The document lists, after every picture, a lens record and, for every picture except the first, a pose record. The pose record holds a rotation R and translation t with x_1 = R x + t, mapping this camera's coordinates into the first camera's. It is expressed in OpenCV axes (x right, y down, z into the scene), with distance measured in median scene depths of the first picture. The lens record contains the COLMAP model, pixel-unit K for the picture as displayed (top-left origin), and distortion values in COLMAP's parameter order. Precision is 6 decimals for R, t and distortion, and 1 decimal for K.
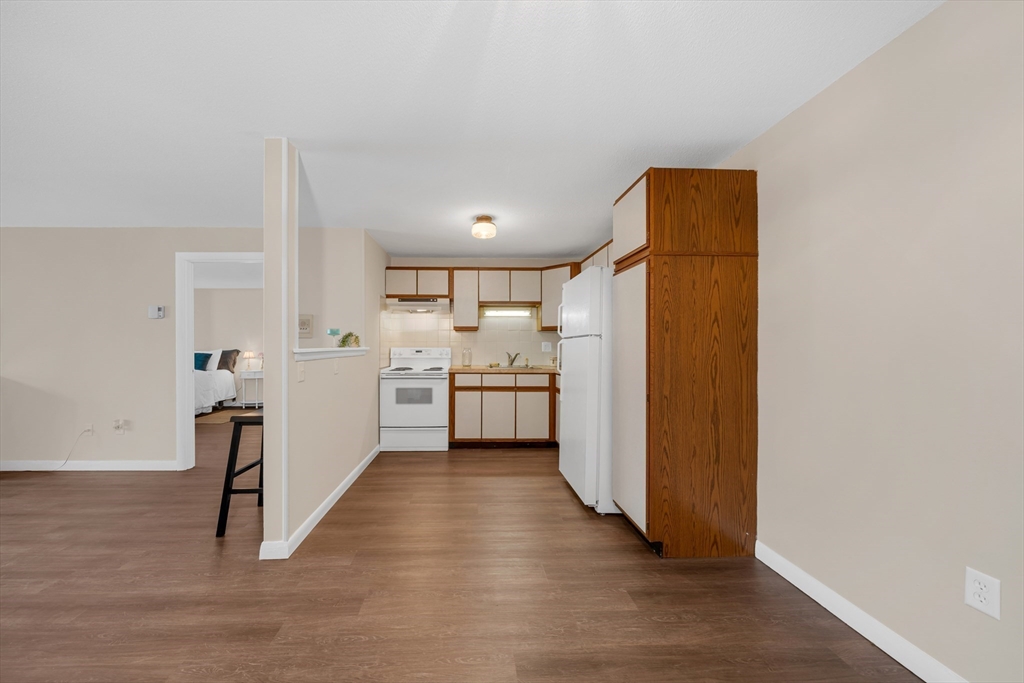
lens RADIAL K [[358.1, 0, 483.5], [0, 358.1, 361.8], [0, 0, 1]] dist [-0.008675, -0.000208]
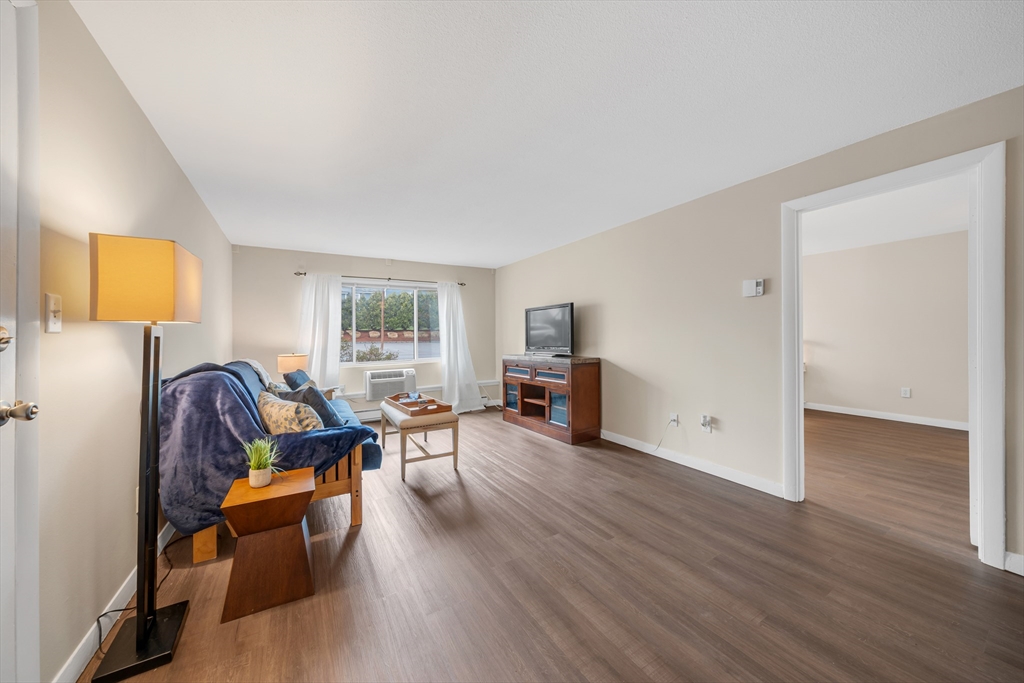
lens RADIAL K [[372.7, 0, 524.8], [0, 372.7, 338.4], [0, 0, 1]] dist [0.001113, 0.000072]
pose [[0.512350, -0.000422, -0.858776, -0.464458], [-0.021599, 0.999677, -0.013377, -0.006628], [0.858505, 0.025402, 0.512176, 0.131520]]
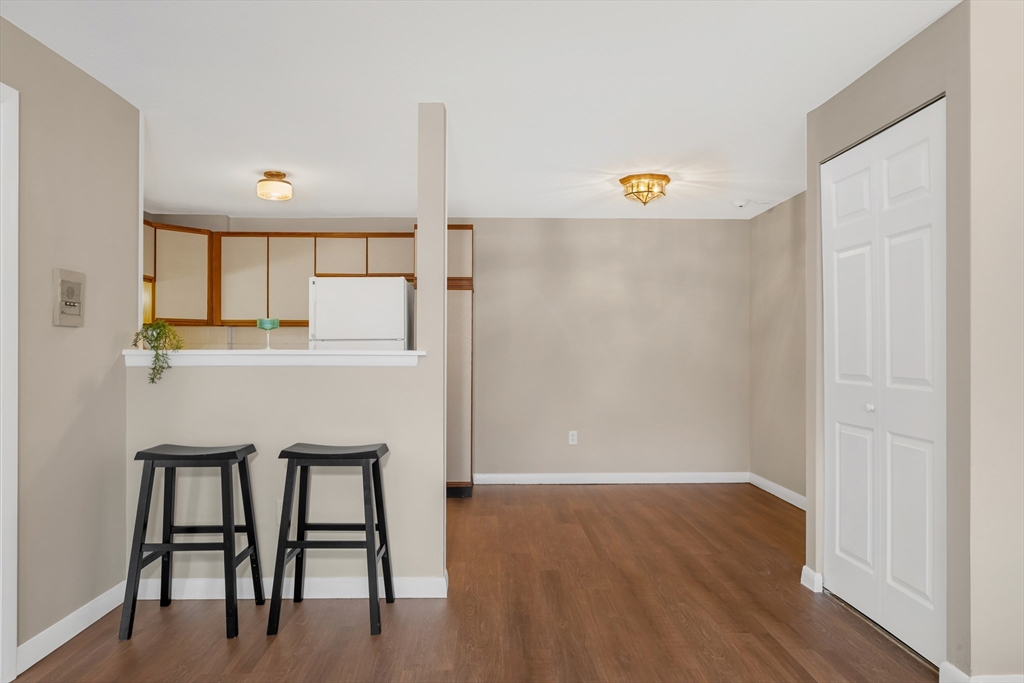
lens RADIAL K [[694.6, 0, 531.2], [0, 694.6, 352.7], [0, 0, 1]] dist [-0.019362, -0.000535]
pose [[-0.035676, -0.002338, 0.999361, -1.349645], [0.037382, 0.999294, 0.003672, -0.019102], [-0.998664, 0.037489, -0.035564, 0.490747]]
